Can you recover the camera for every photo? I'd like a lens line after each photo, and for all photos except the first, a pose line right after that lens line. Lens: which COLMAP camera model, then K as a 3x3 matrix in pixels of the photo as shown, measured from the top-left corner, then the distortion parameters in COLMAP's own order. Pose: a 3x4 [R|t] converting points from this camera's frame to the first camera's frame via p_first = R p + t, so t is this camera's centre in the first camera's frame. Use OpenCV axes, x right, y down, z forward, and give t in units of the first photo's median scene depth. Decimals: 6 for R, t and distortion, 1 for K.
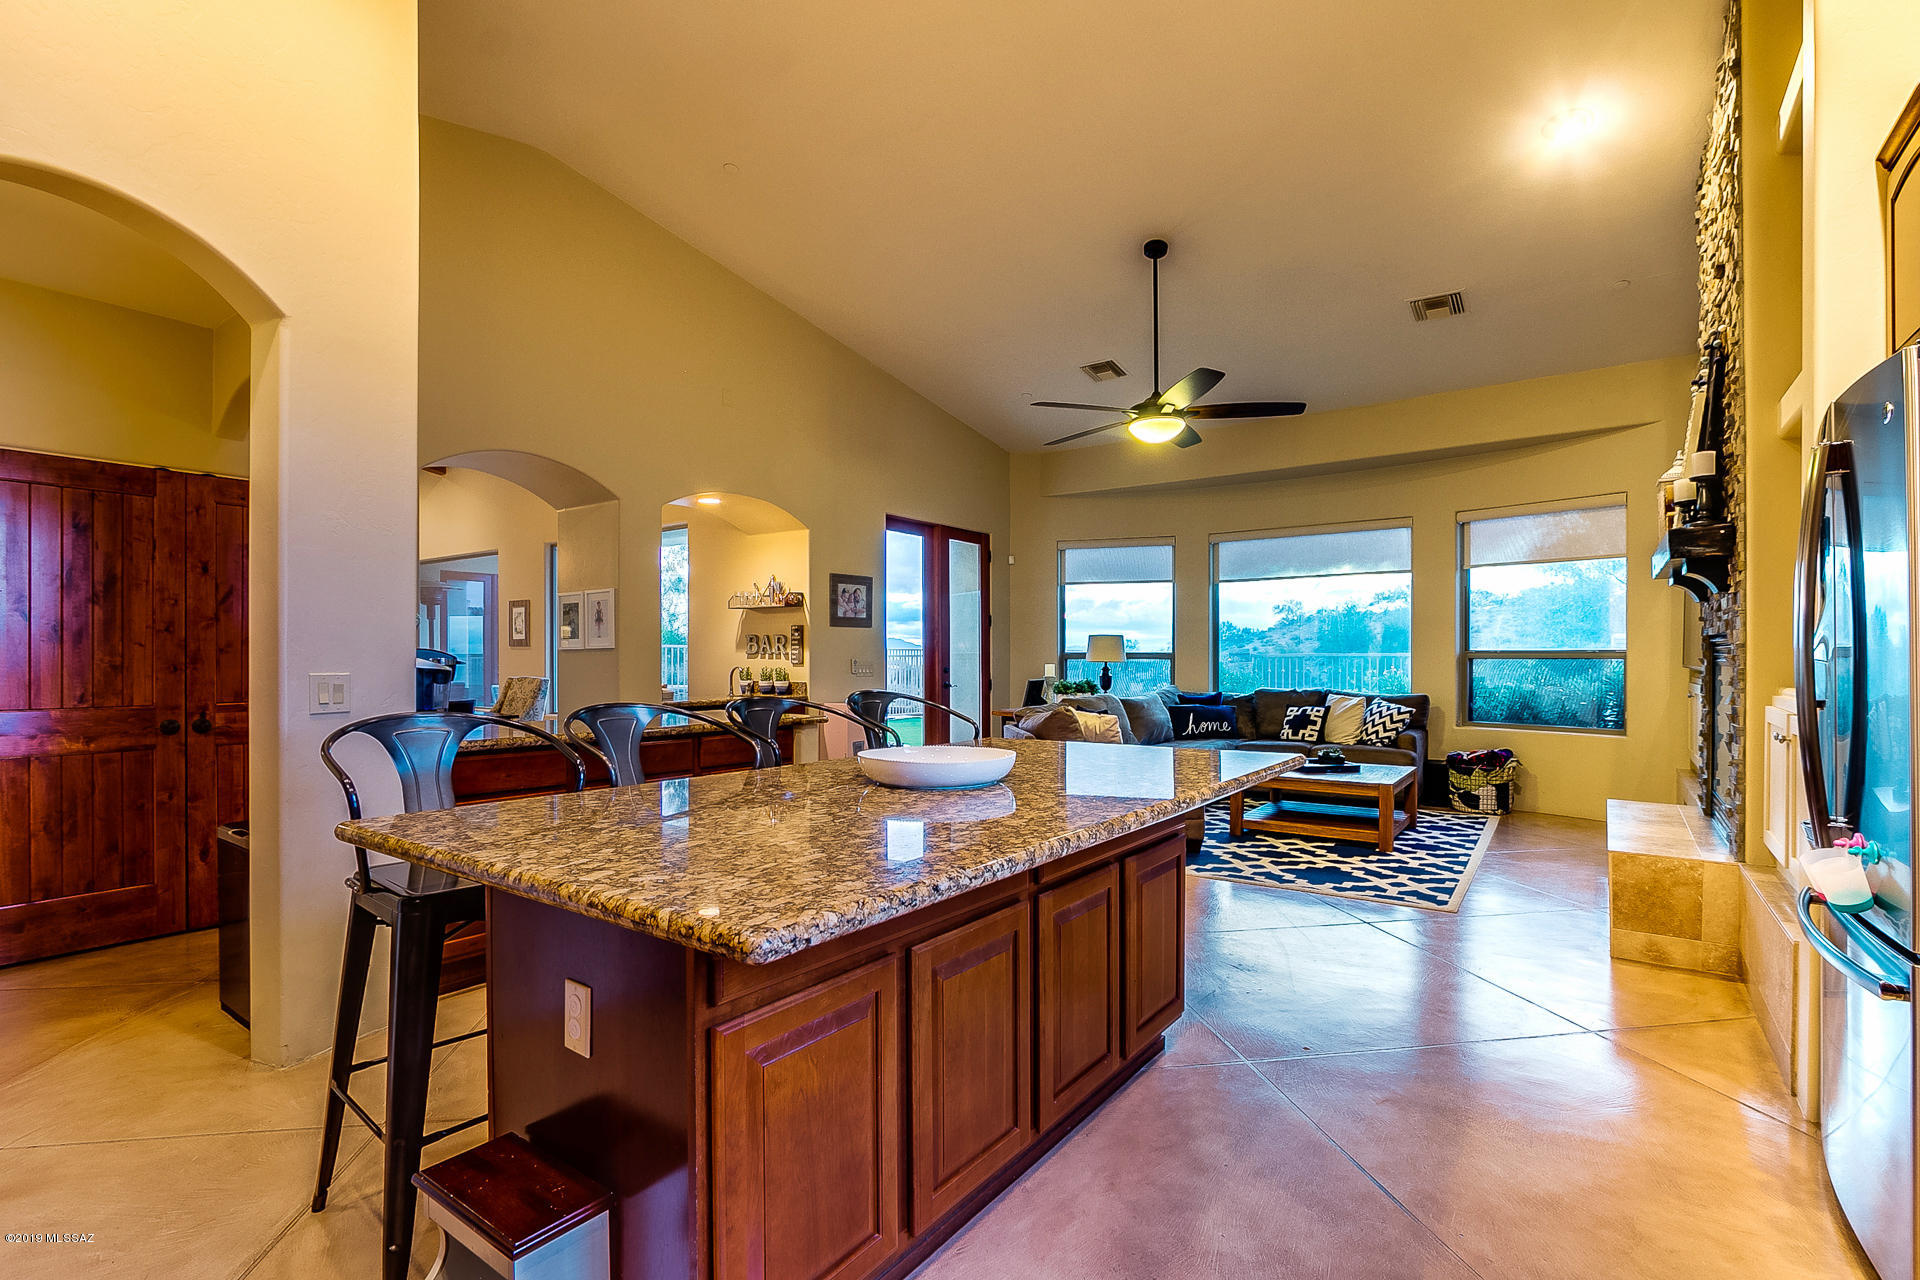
lens RADIAL K [[889.0, 0, 906.1], [0, 889.0, 661.4], [0, 0, 1]] dist [-0.020897, 0.003774]
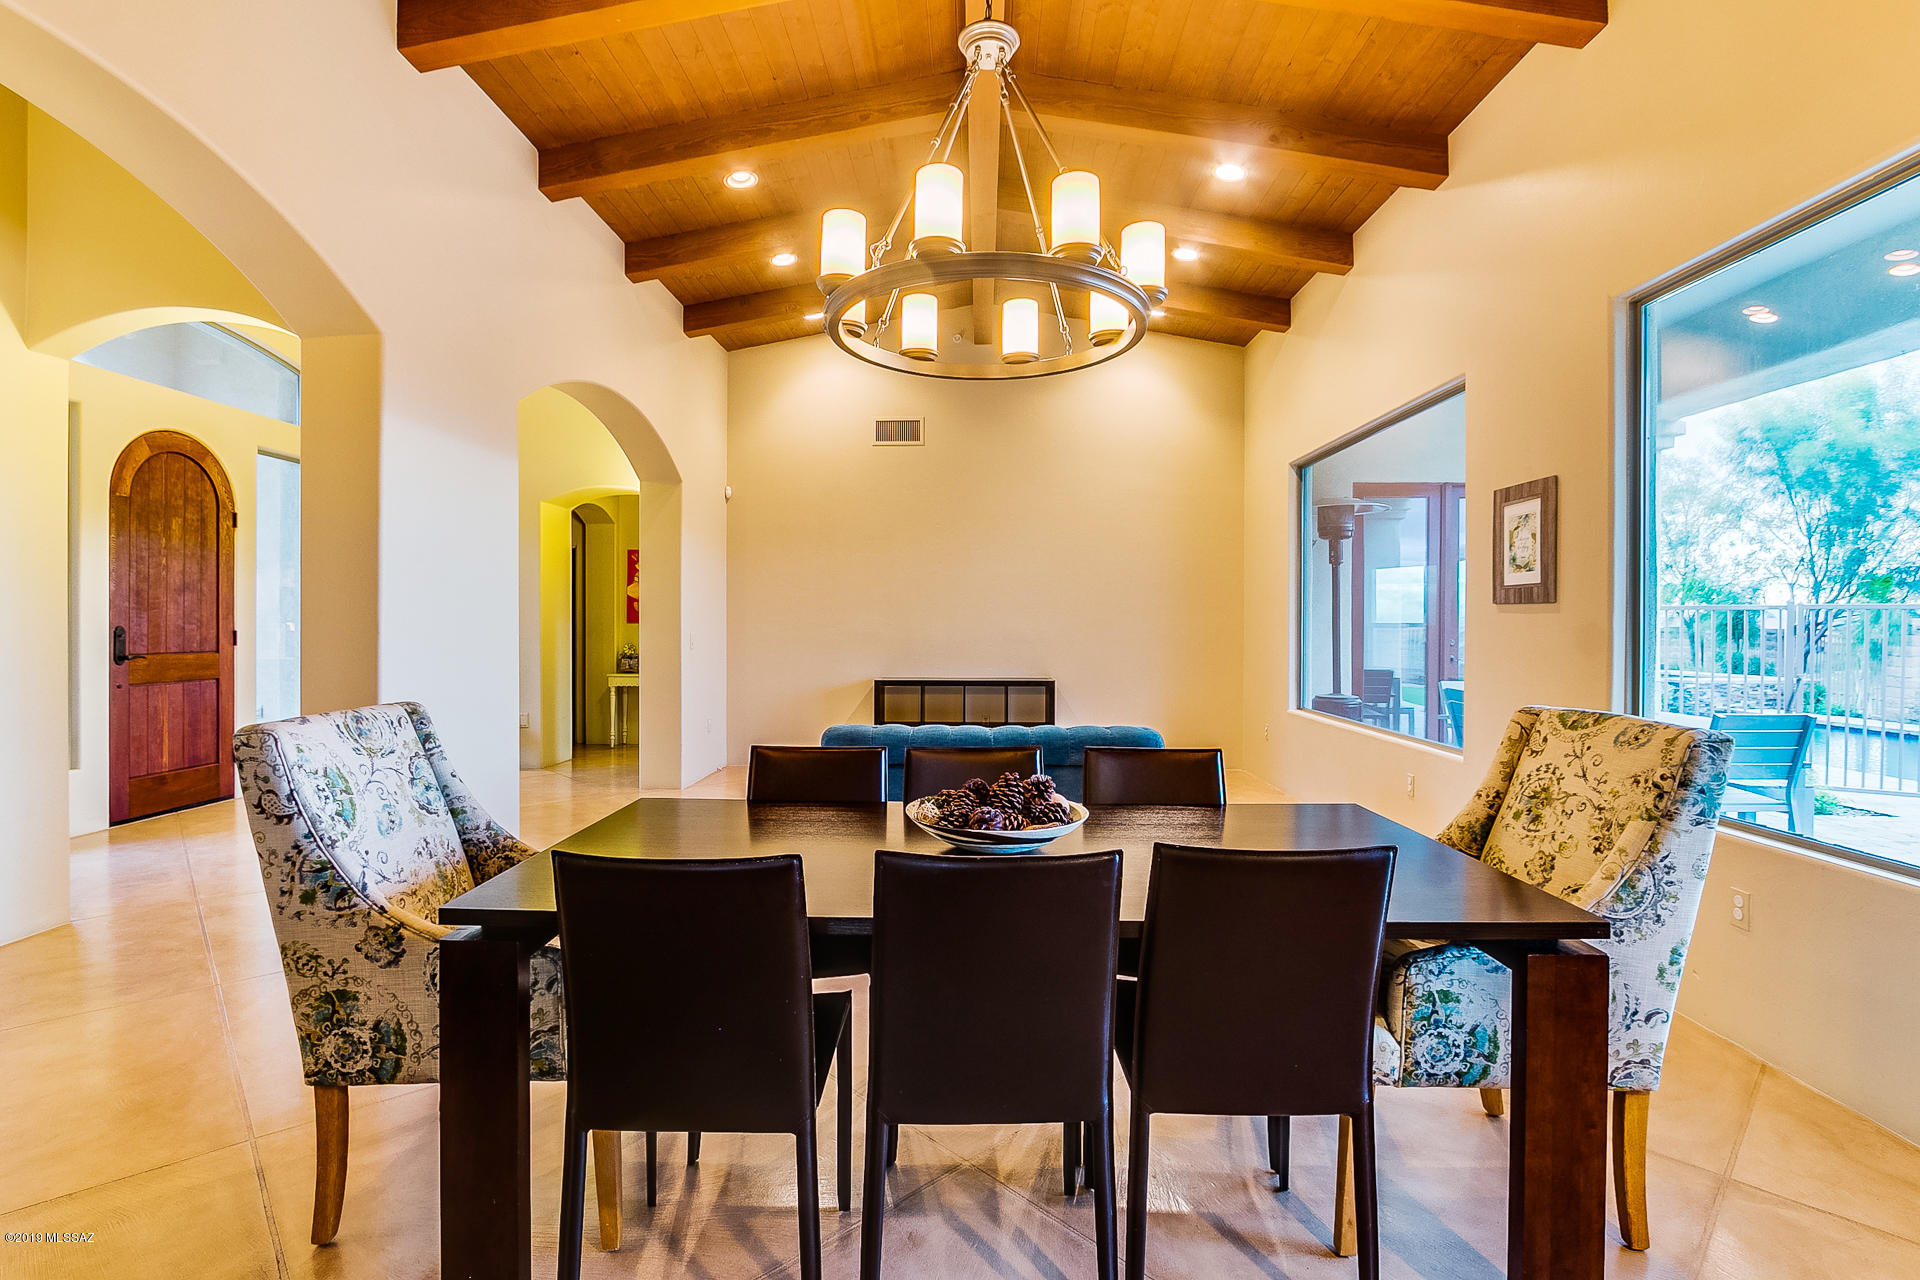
lens RADIAL K [[912.3, 0, 937.0], [0, 912.3, 626.4], [0, 0, 1]] dist [-0.026888, 0.006180]
pose [[0.590278, 0.002617, -0.807196, -0.656847], [-0.005555, 0.999984, -0.000820, -0.011879], [0.807181, 0.004968, 0.590284, 1.369287]]
